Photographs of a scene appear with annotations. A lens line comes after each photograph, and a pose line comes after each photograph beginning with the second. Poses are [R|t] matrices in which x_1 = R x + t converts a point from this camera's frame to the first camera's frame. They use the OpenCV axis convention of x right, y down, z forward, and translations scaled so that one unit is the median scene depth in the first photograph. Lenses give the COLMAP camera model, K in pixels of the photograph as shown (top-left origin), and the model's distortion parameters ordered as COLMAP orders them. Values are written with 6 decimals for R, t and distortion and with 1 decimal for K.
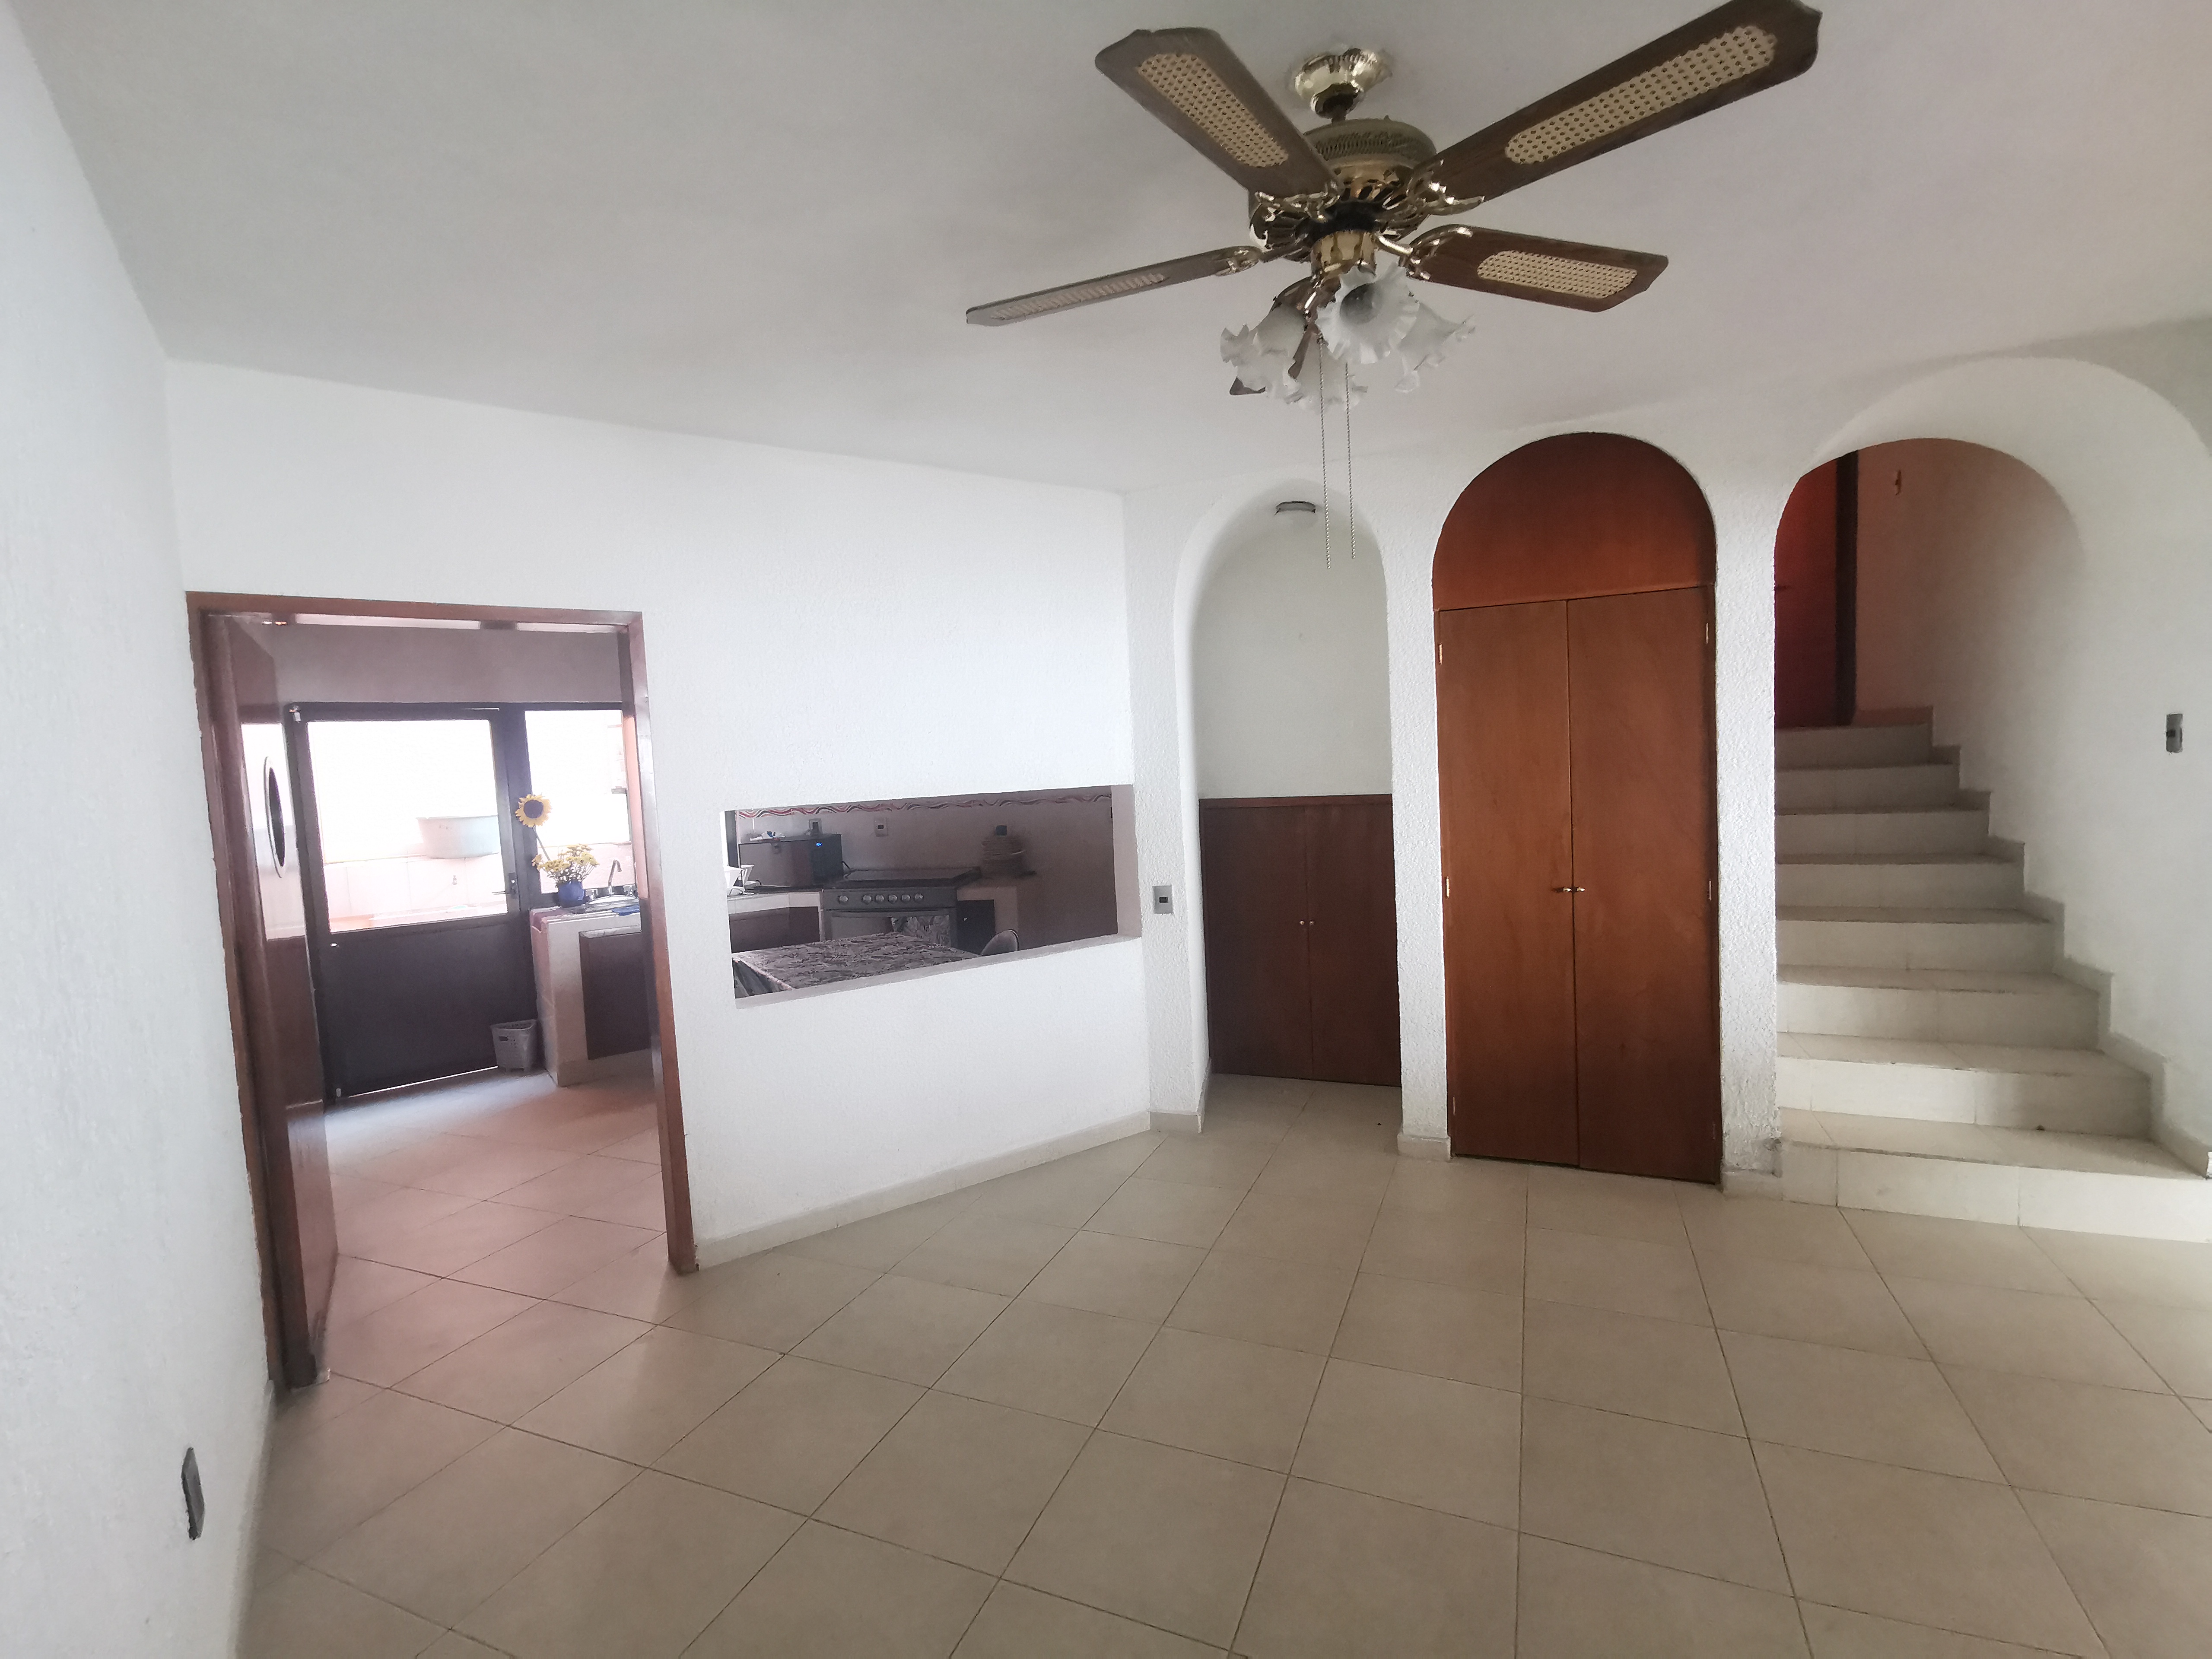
lens RADIAL K [[1014.7, 0, 1100.8], [0, 1014.7, 828.2], [0, 0, 1]] dist [-0.011639, 0.024470]
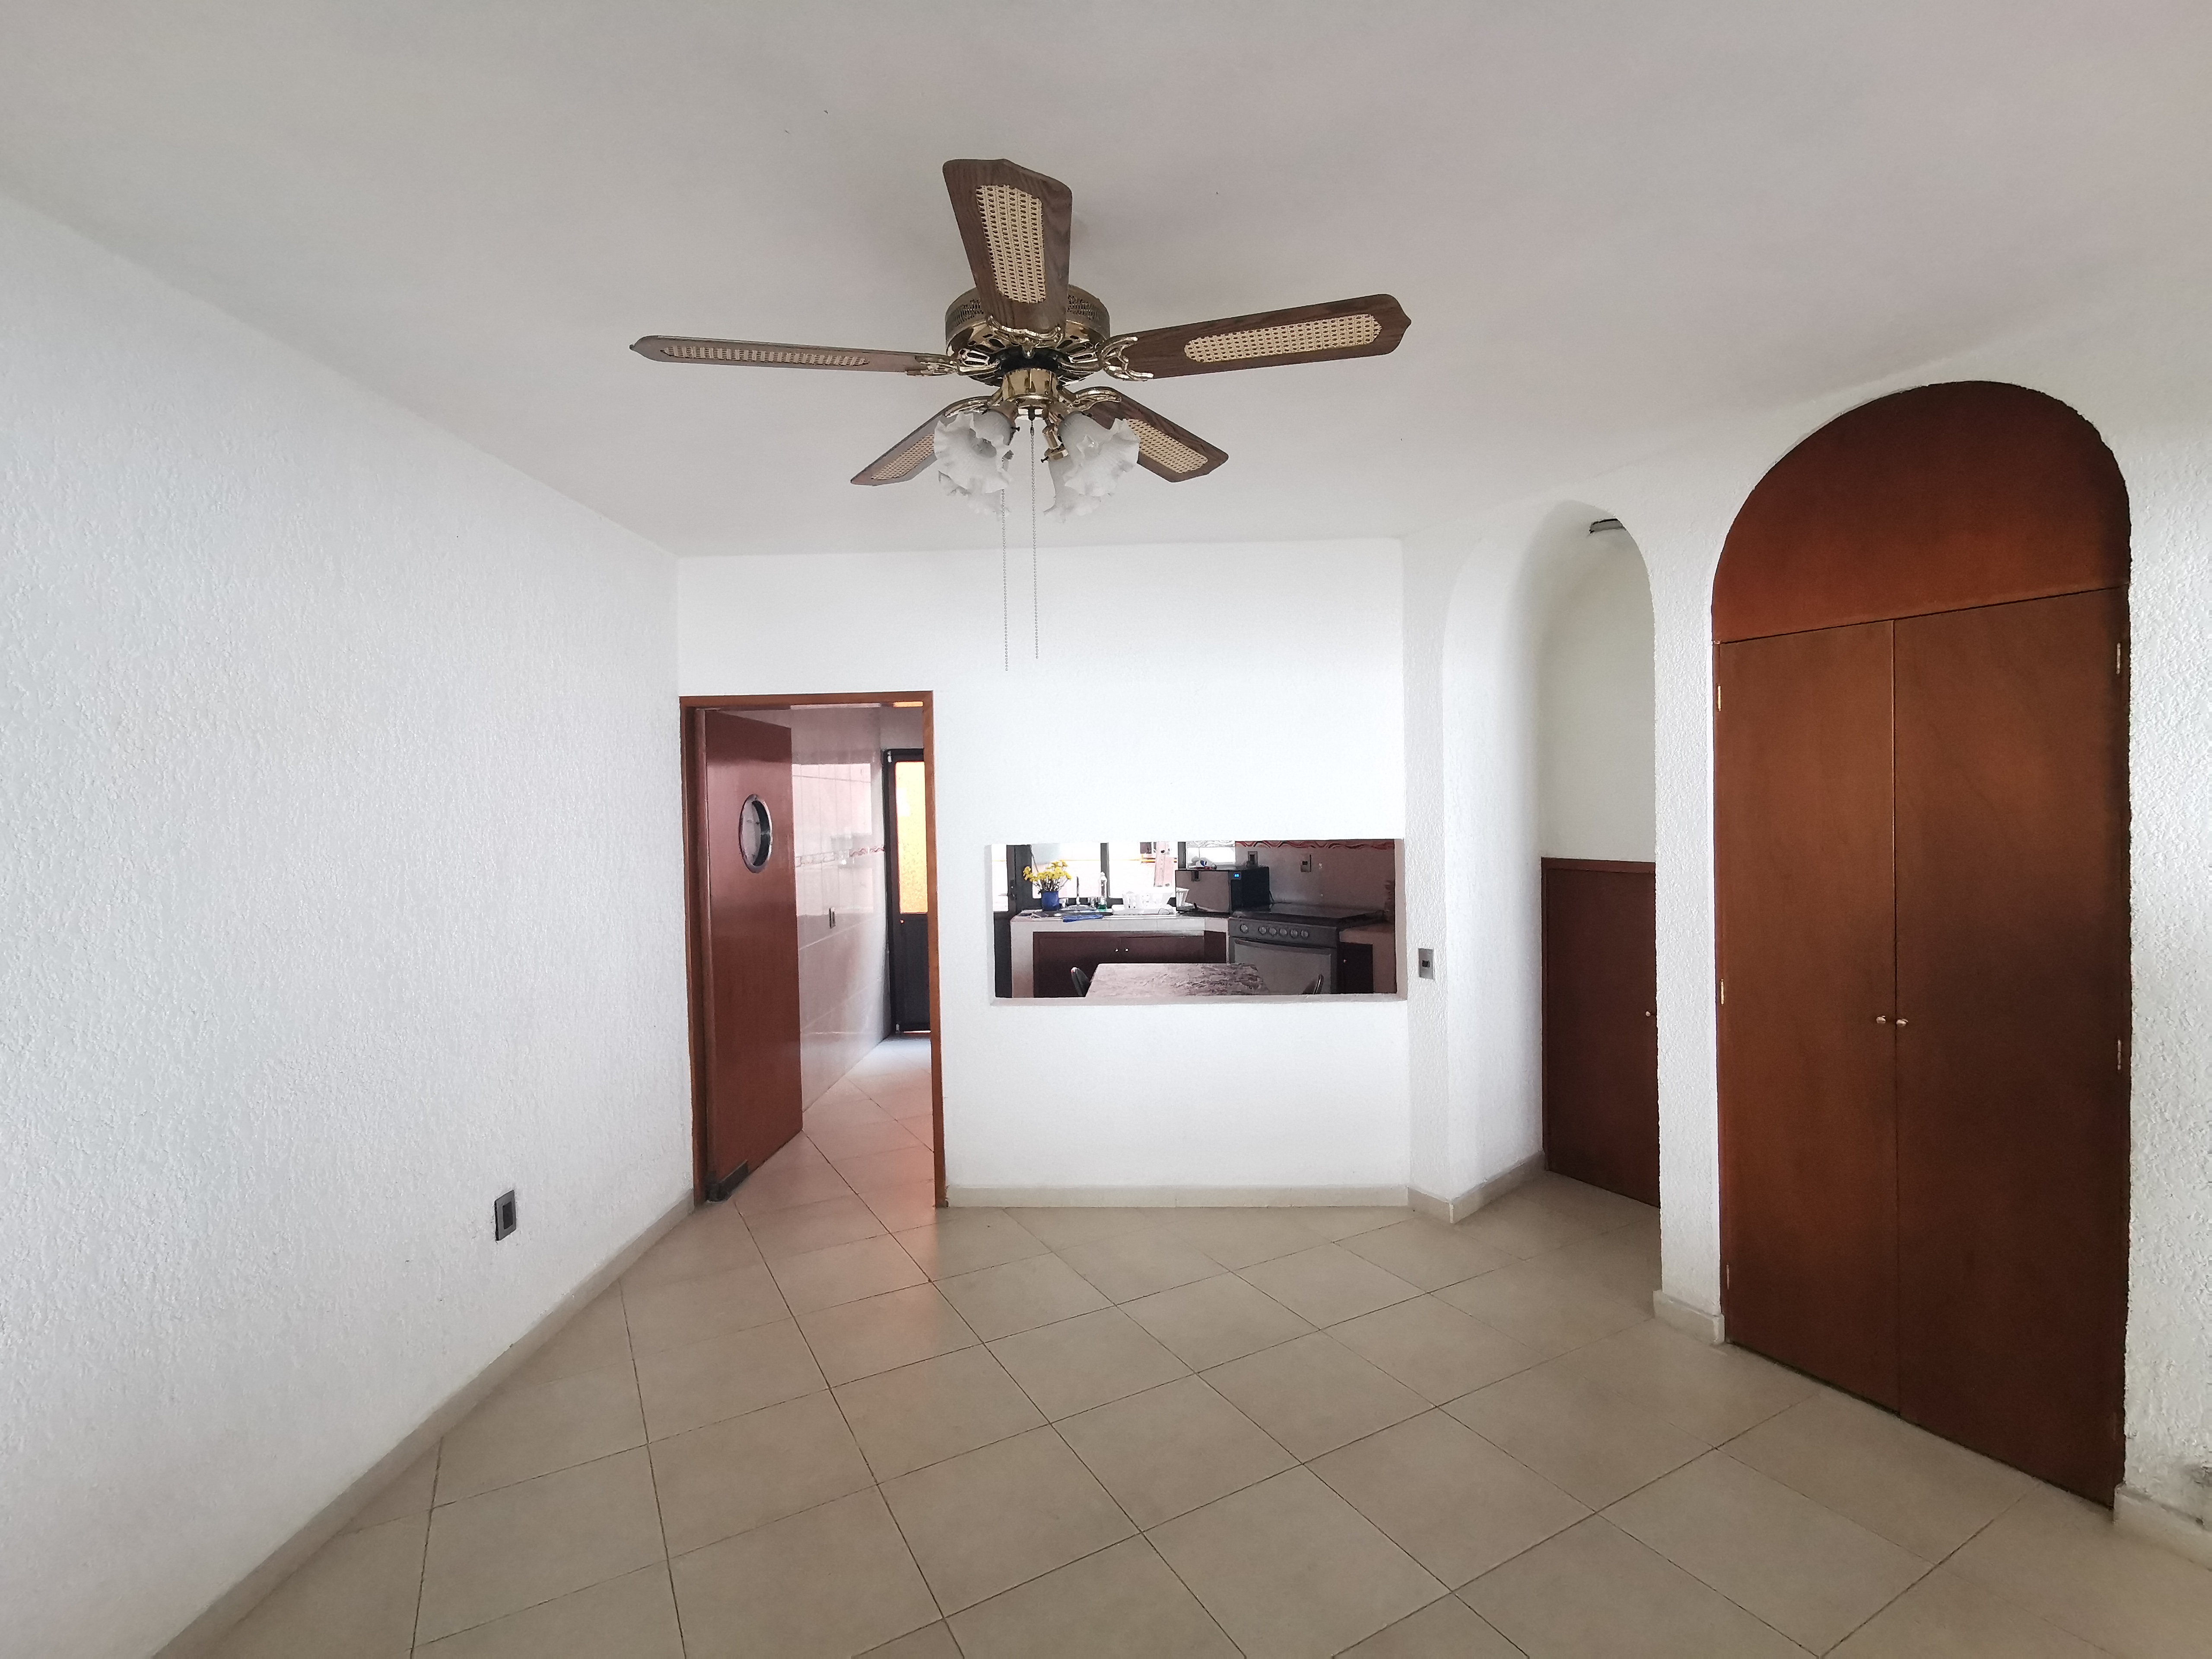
lens RADIAL K [[1006.9, 0, 1106.0], [0, 1006.9, 829.5], [0, 0, 1]] dist [0.029692, -0.018928]
pose [[0.796326, 0.046941, -0.603043, 0.419811], [-0.060350, 0.998175, -0.001995, -0.036768], [0.601849, 0.037982, 0.797706, 0.079108]]
